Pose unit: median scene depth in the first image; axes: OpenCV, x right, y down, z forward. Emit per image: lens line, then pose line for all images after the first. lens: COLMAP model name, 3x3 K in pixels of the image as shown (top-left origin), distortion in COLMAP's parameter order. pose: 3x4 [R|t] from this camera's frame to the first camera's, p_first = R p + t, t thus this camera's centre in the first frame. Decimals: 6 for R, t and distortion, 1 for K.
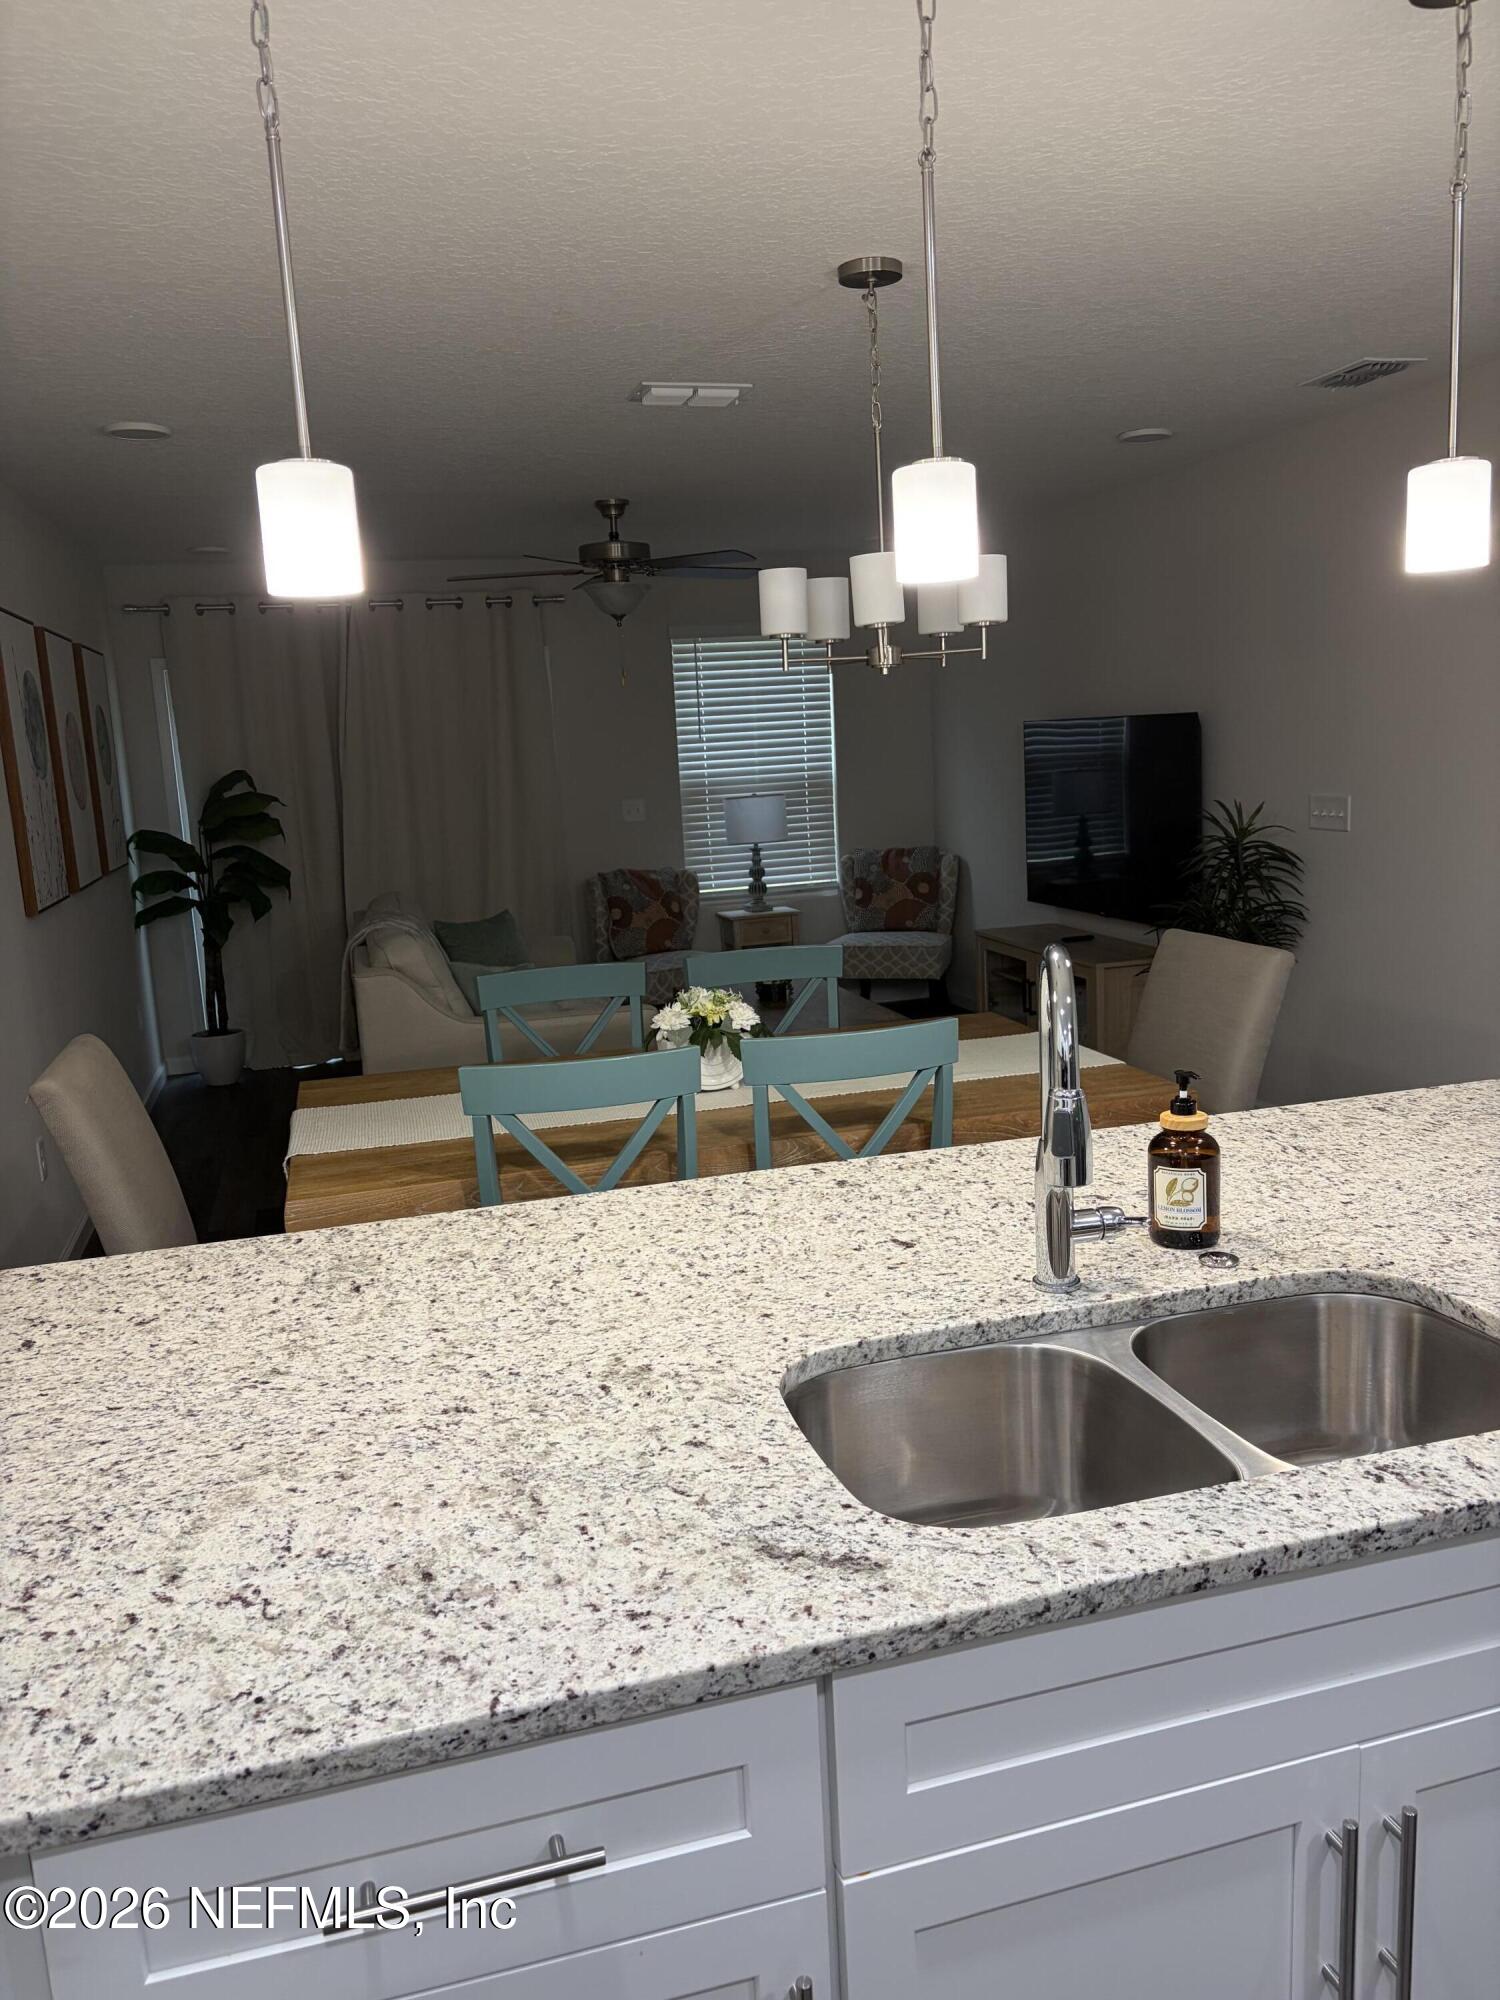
lens RADIAL K [[1526.2, 0, 750.0], [0, 1526.2, 1000.0], [0, 0, 1]] dist [0.000571, -0.002049]
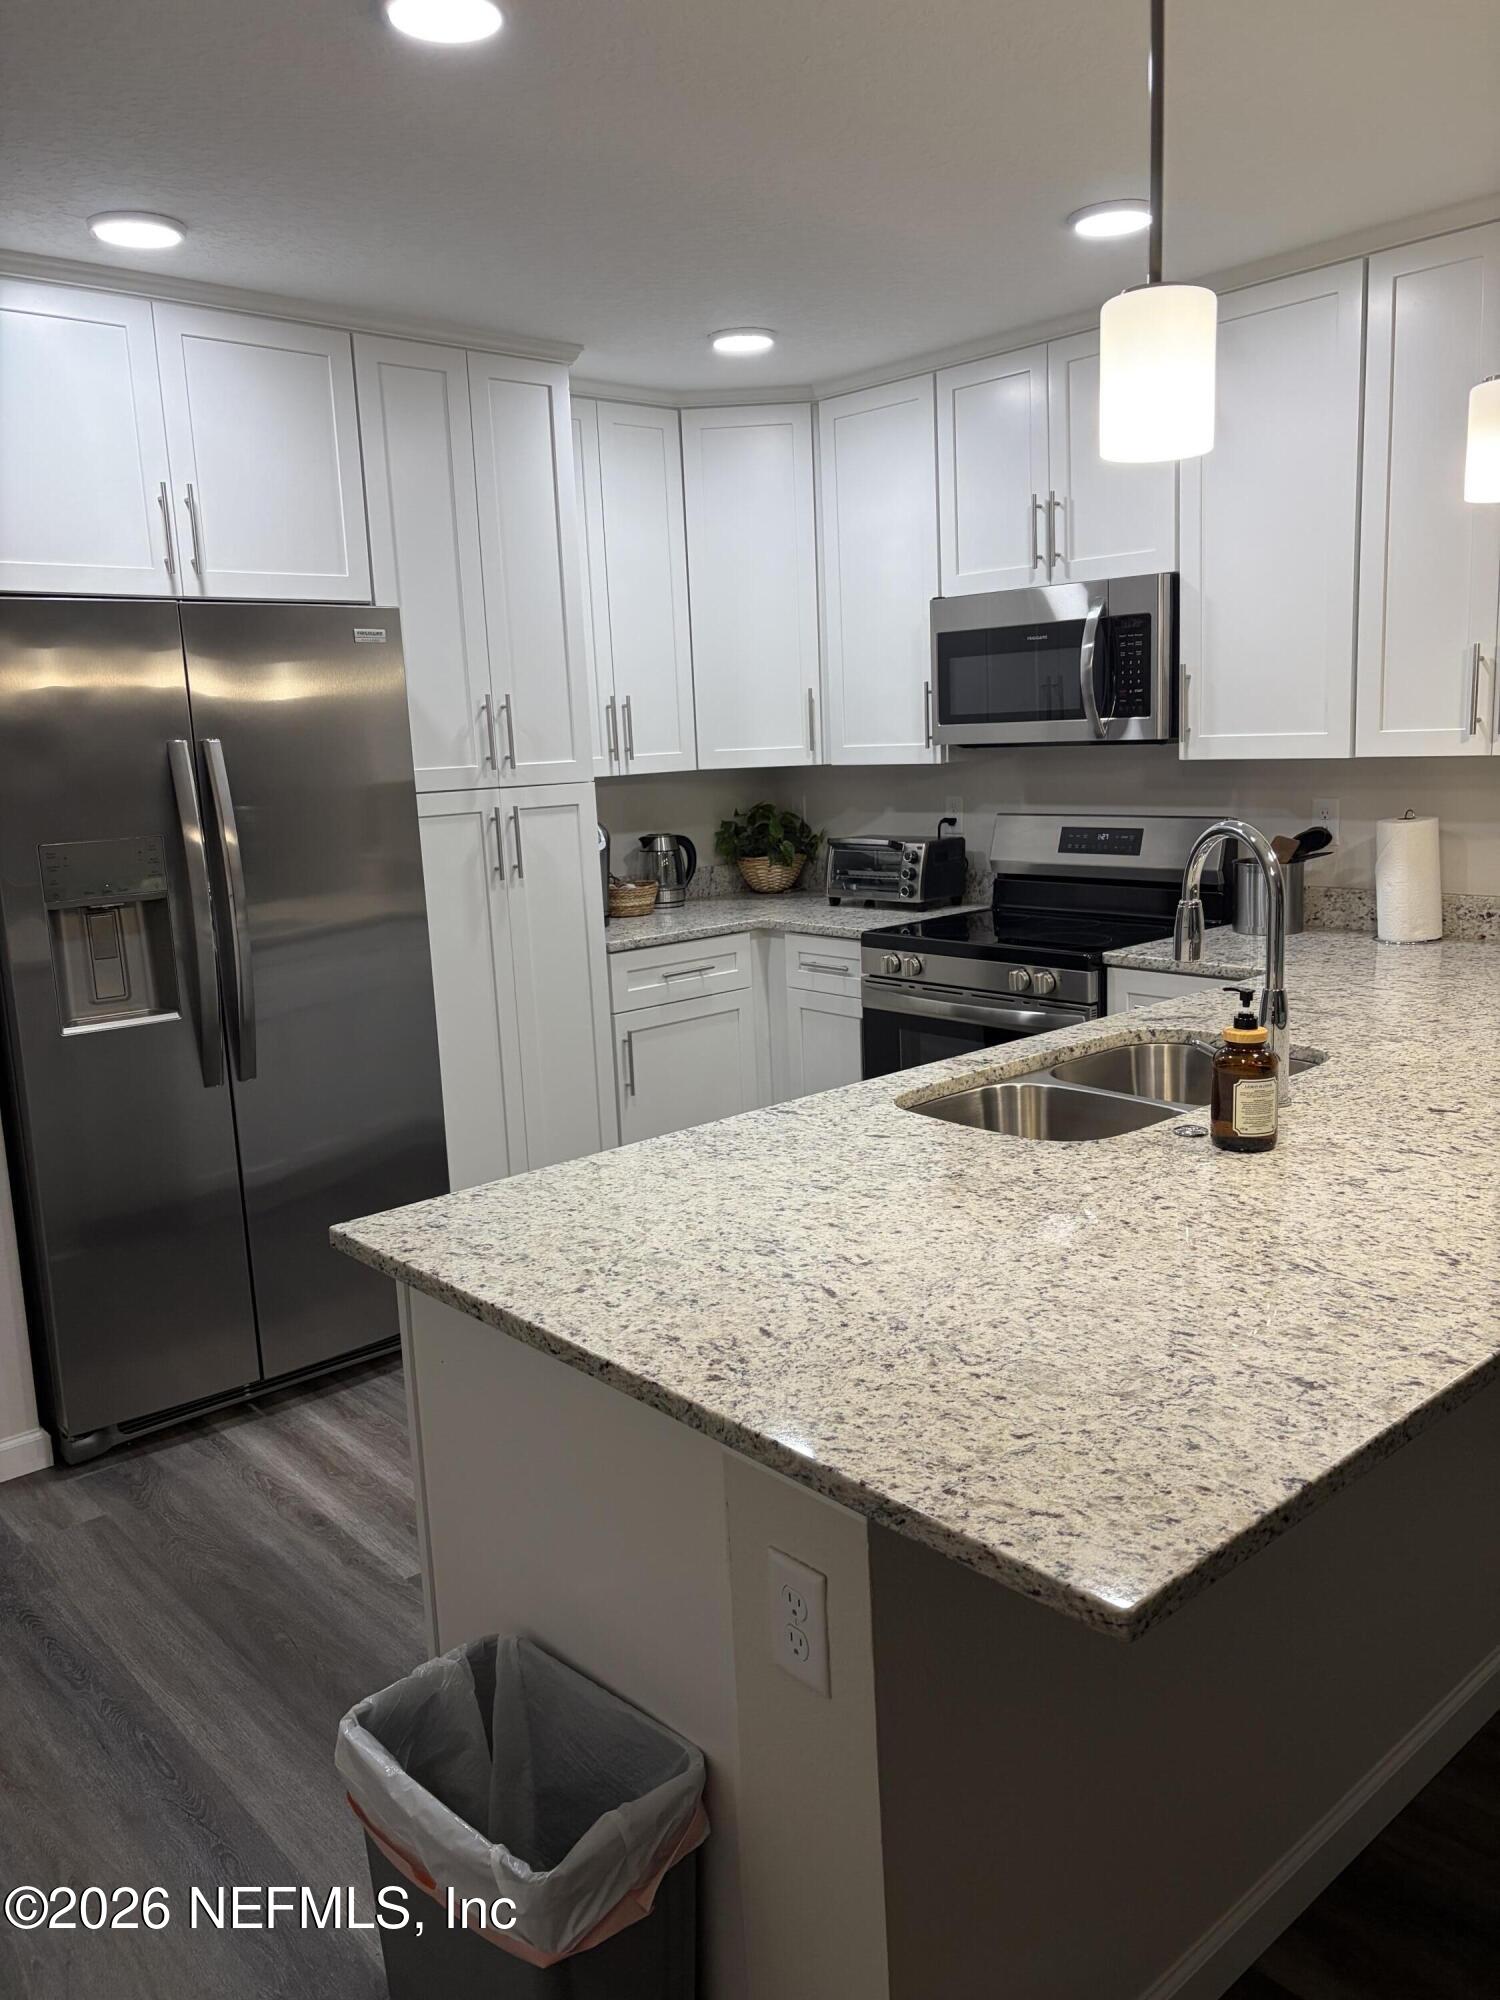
lens RADIAL K [[1514.0, 0, 750.0], [0, 1514.0, 1000.0], [0, 0, 1]] dist [0.046476, -0.008480]
pose [[-0.896238, 0.163632, -0.412288, 0.930933], [0.008339, 0.935522, 0.353170, -0.293452], [0.443494, 0.313086, -0.839815, 1.557262]]
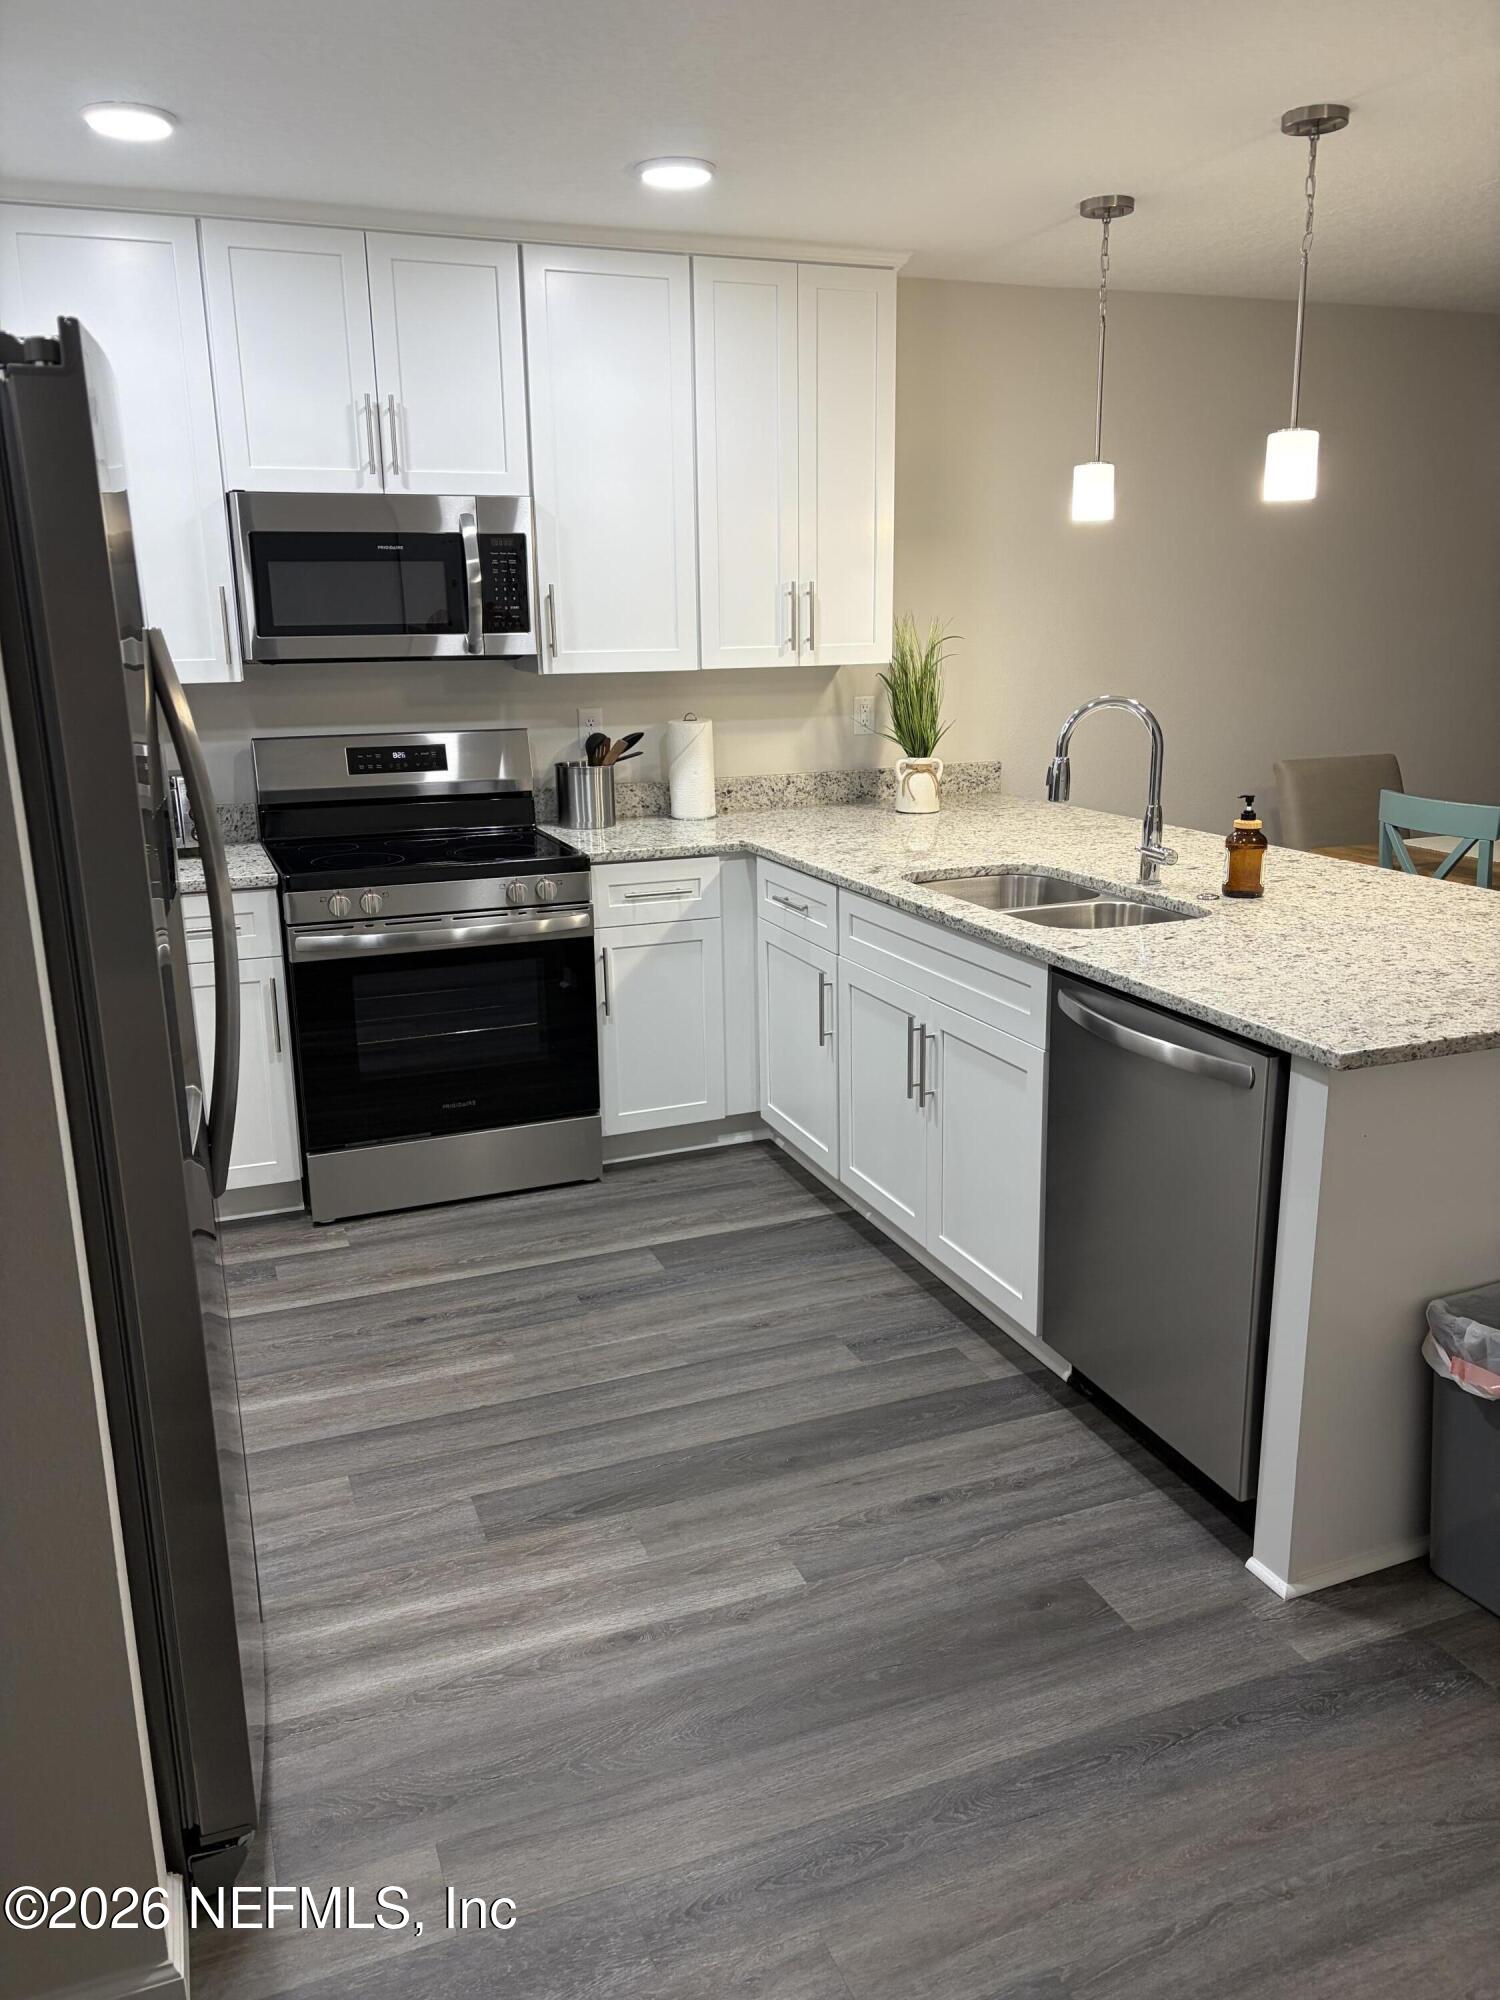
lens RADIAL K [[1526.2, 0, 750.0], [0, 1526.2, 1000.0], [0, 0, 1]] dist [0.000571, -0.002049]
pose [[0.092178, 0.287014, -0.953481, 1.709039], [-0.165592, 0.948643, 0.269548, -0.092093], [0.981877, 0.133043, 0.134972, 0.220927]]
